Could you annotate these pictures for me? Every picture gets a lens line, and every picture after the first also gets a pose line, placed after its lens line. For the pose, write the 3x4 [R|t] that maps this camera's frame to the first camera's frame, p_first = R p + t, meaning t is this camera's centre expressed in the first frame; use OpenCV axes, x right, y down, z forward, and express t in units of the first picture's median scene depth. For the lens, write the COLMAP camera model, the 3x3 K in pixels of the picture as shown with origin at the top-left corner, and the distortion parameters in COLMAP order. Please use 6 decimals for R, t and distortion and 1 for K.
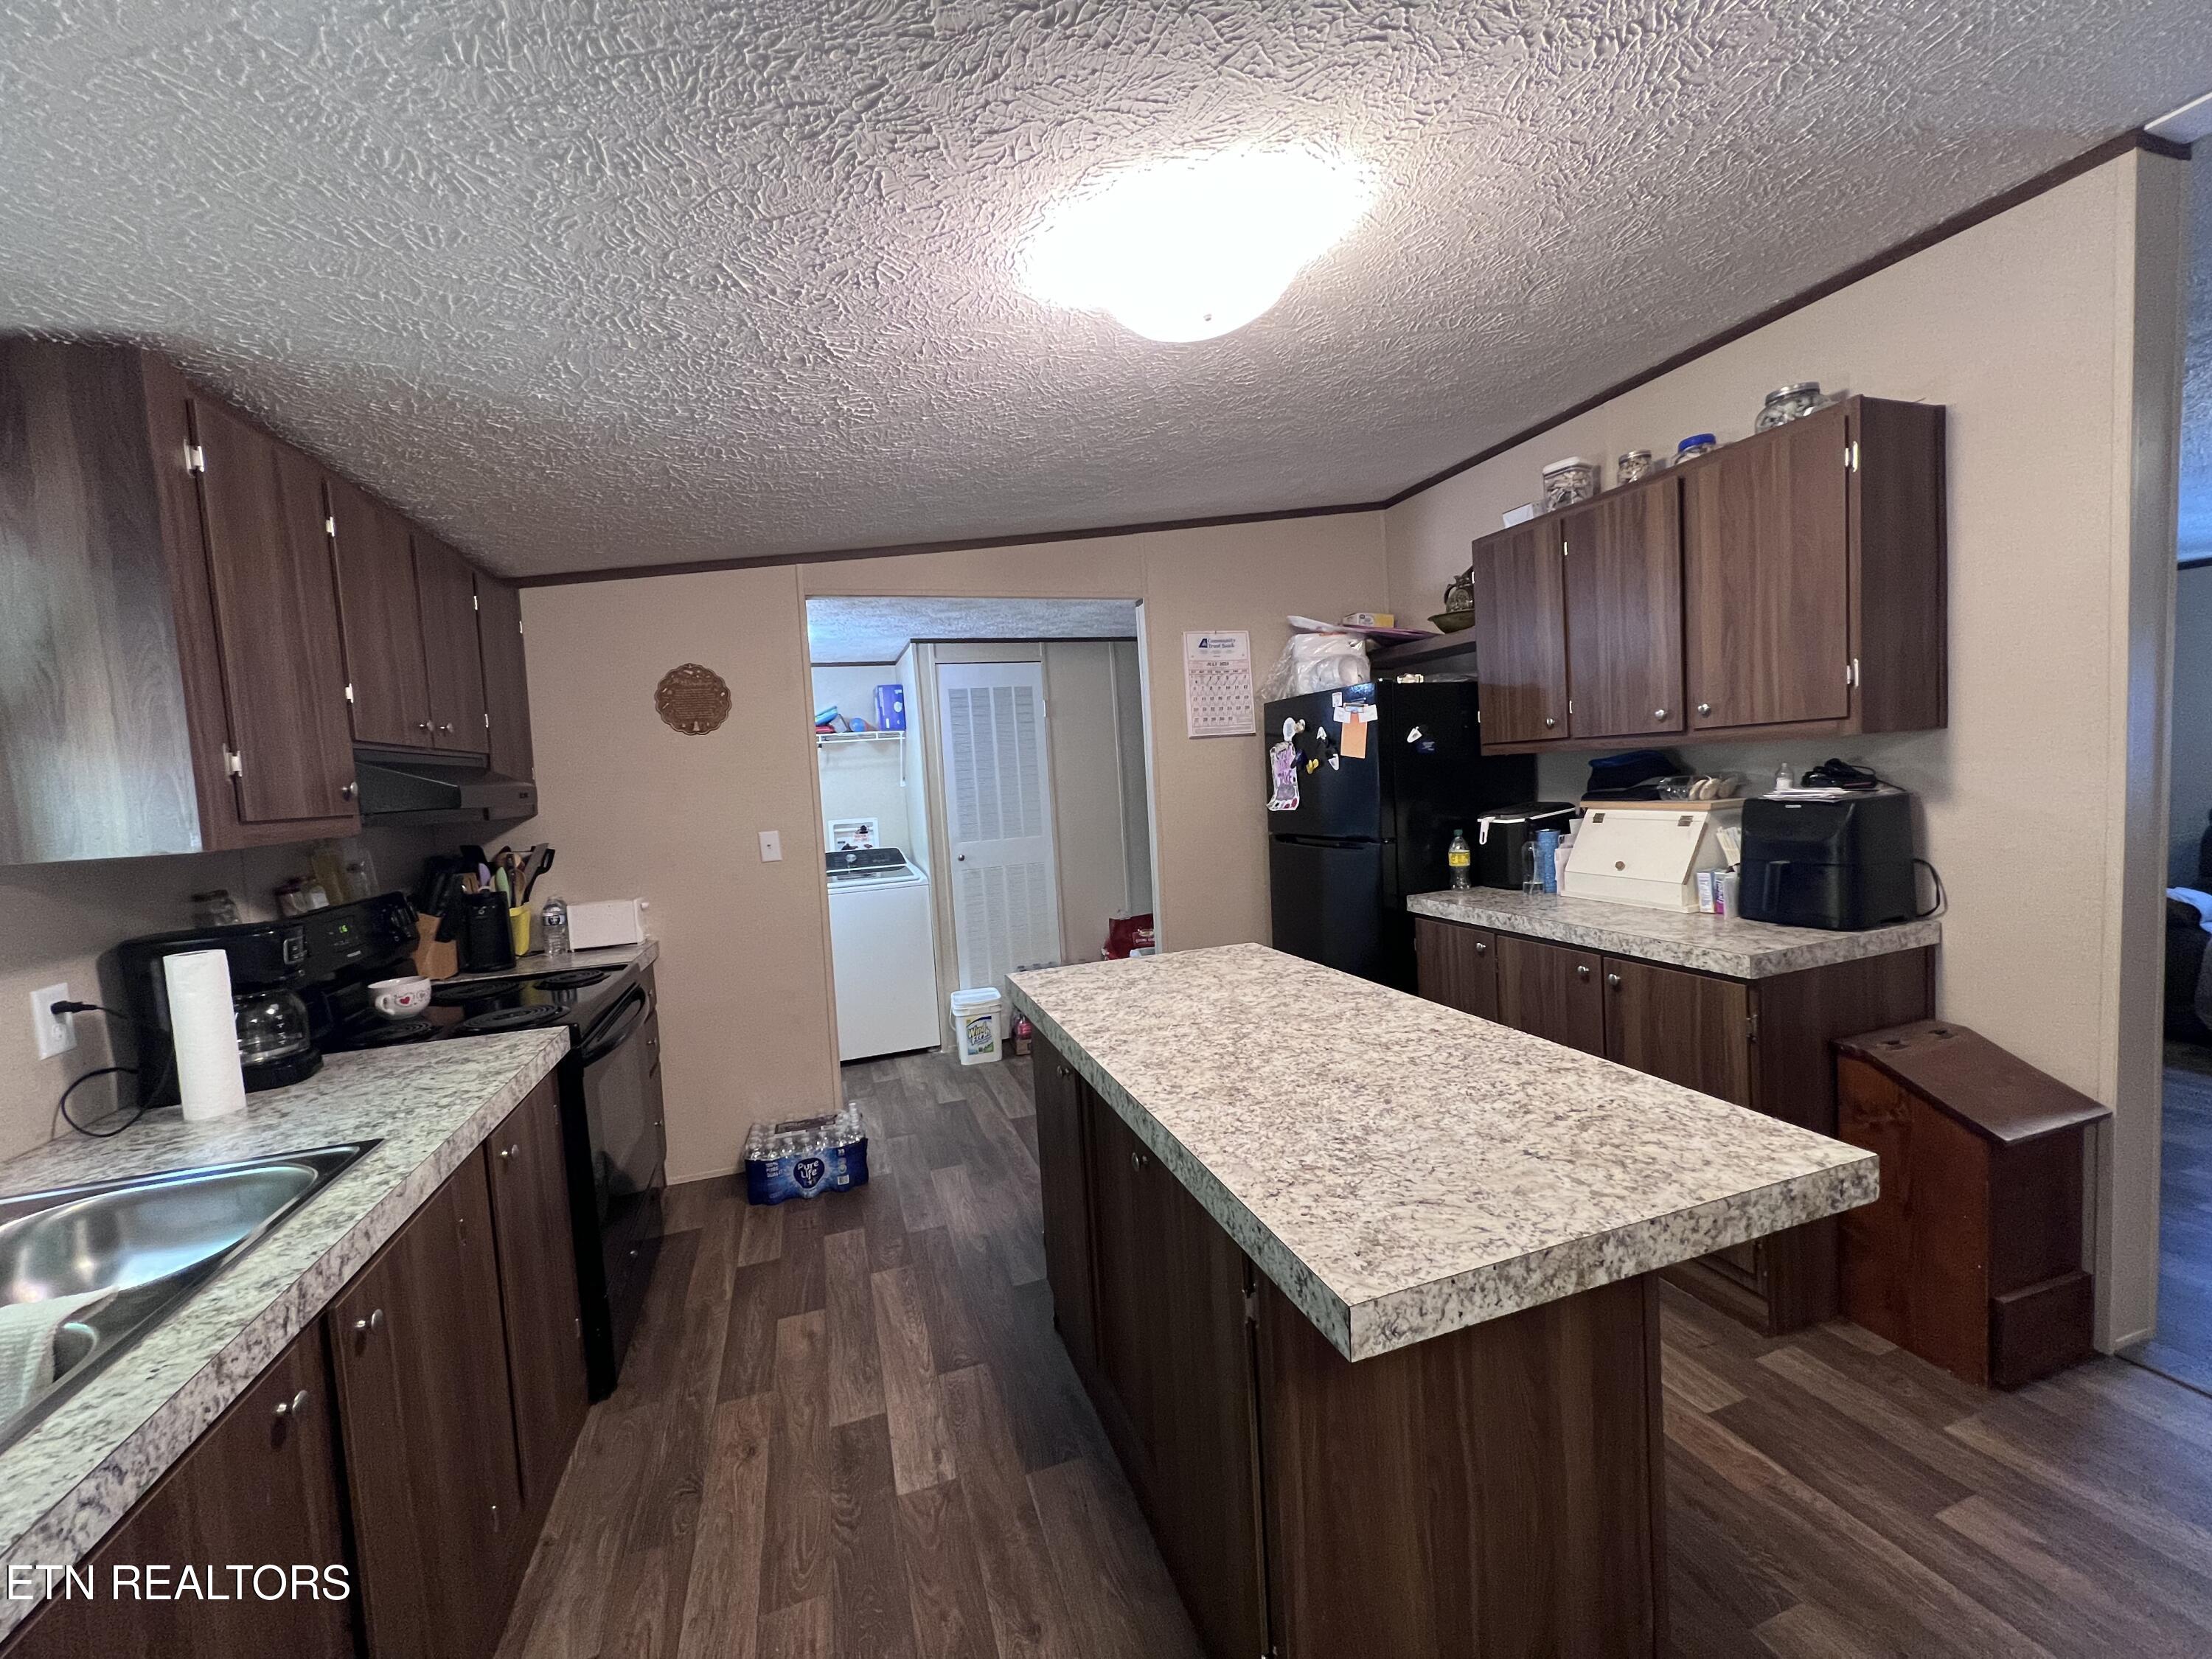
lens RADIAL K [[880.7, 0, 1107.6], [0, 880.7, 833.6], [0, 0, 1]] dist [-0.000449, 0.001690]
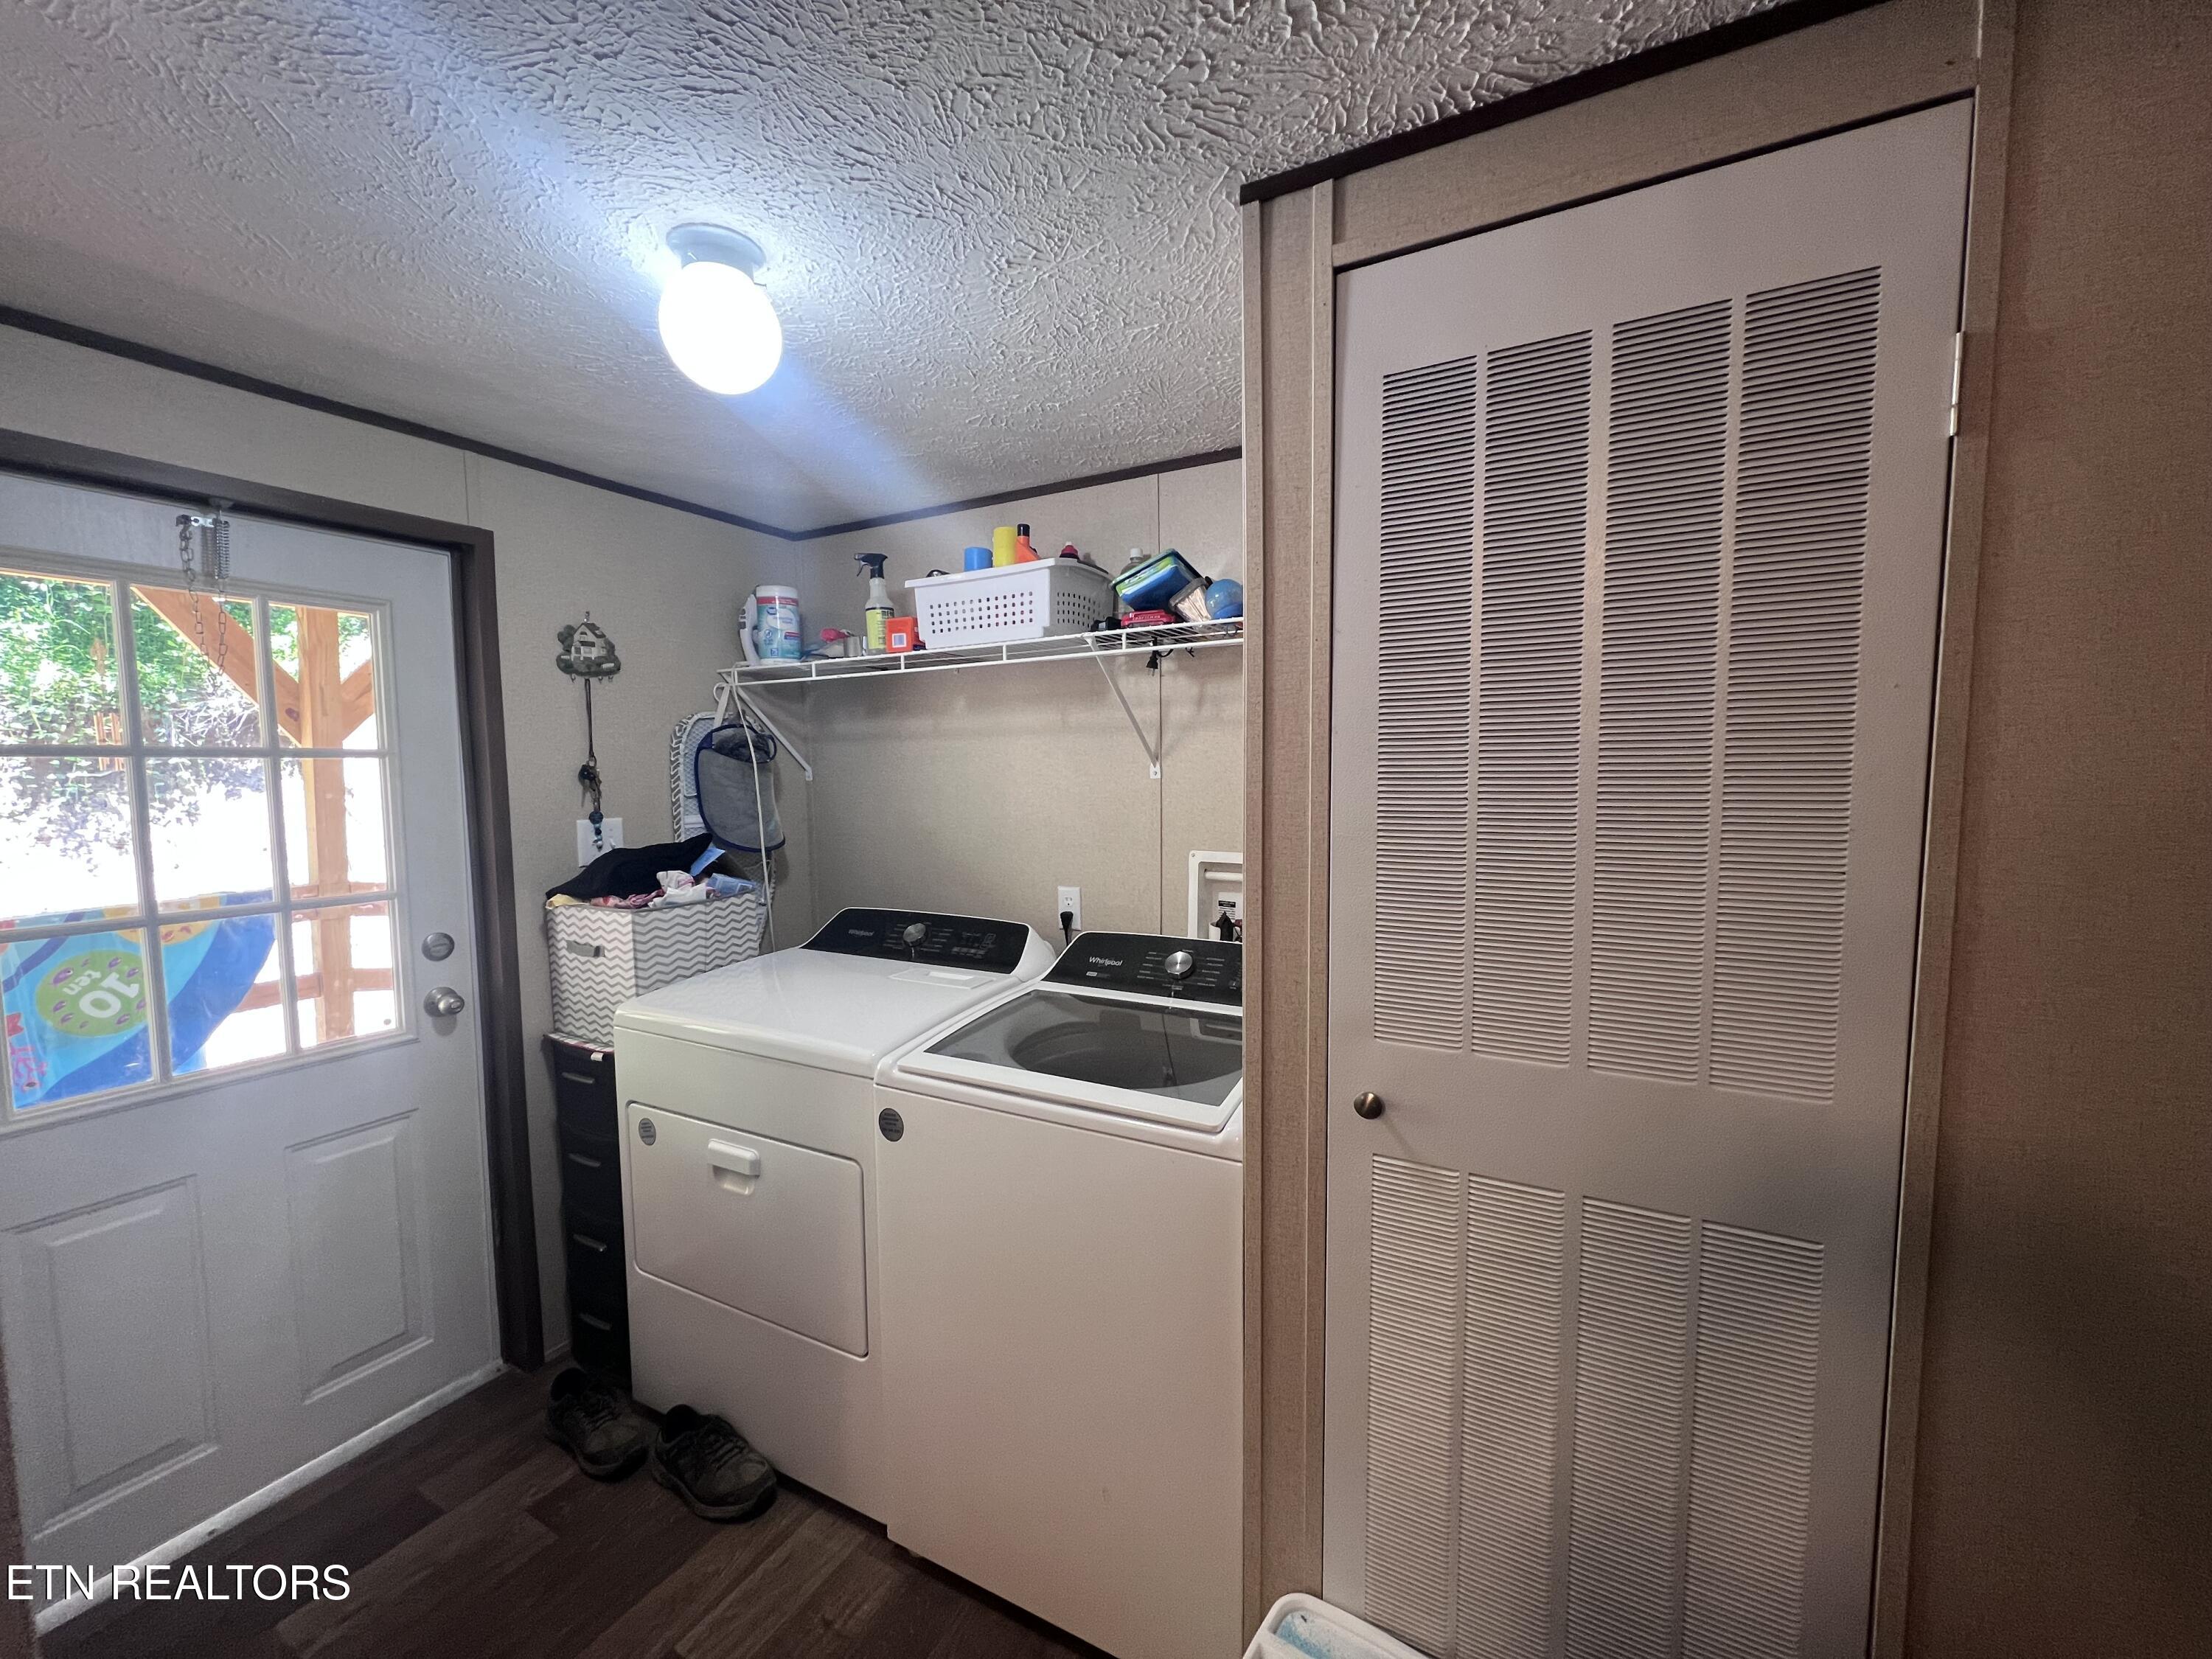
lens RADIAL K [[880.7, 0, 1116.6], [0, 880.7, 841.1], [0, 0, 1]] dist [-0.000449, 0.001690]
pose [[0.676521, 0.120542, -0.726490, -0.047947], [-0.085597, 0.992697, 0.085003, -0.057566], [0.731431, 0.004679, 0.681899, 0.786851]]
